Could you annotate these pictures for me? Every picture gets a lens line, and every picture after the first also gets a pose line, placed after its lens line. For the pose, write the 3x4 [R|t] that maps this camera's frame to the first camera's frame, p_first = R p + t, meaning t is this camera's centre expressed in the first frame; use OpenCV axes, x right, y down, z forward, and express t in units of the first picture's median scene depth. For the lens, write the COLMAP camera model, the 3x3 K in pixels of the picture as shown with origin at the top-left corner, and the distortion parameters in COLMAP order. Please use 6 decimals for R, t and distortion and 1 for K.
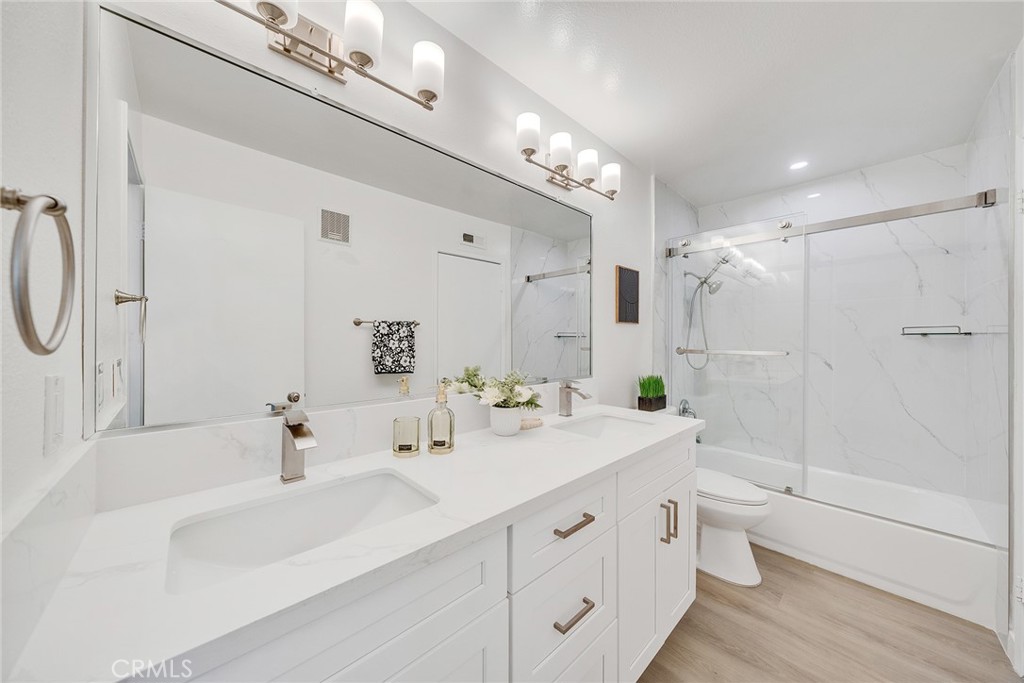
lens RADIAL K [[351.6, 0, 509.5], [0, 351.6, 337.8], [0, 0, 1]] dist [0.000620, -0.000008]
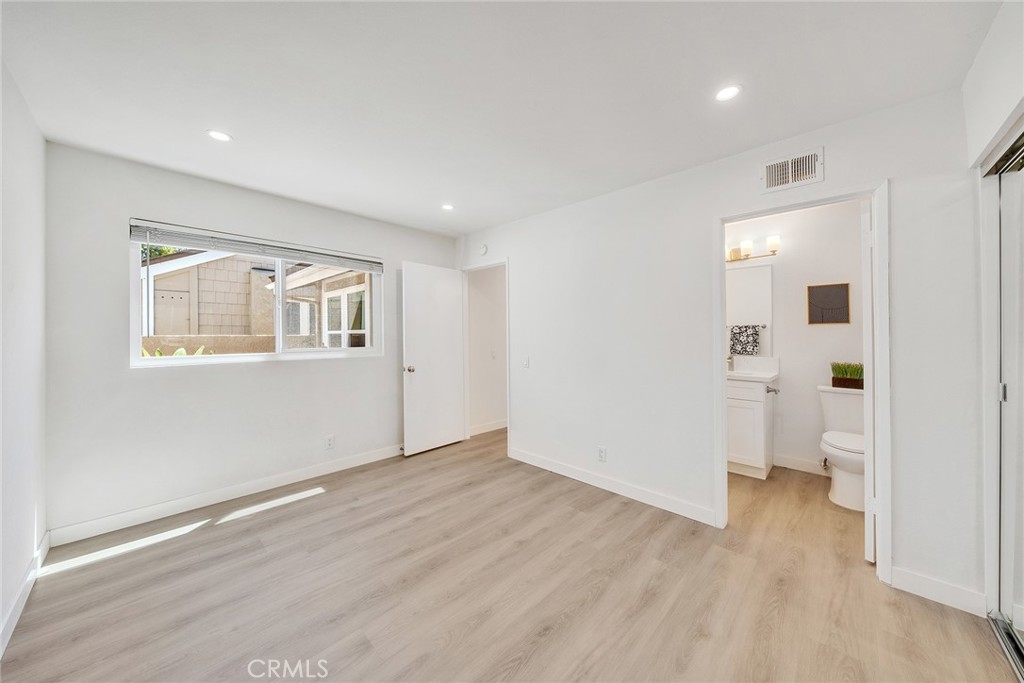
lens RADIAL K [[351.6, 0, 509.5], [0, 351.6, 336.1], [0, 0, 1]] dist [0.000620, -0.000008]
pose [[0.064960, 0.000015, -0.997888, 1.399212], [0.002485, 0.999997, 0.000177, 0.002668], [0.997885, -0.002491, 0.064960, -0.304265]]
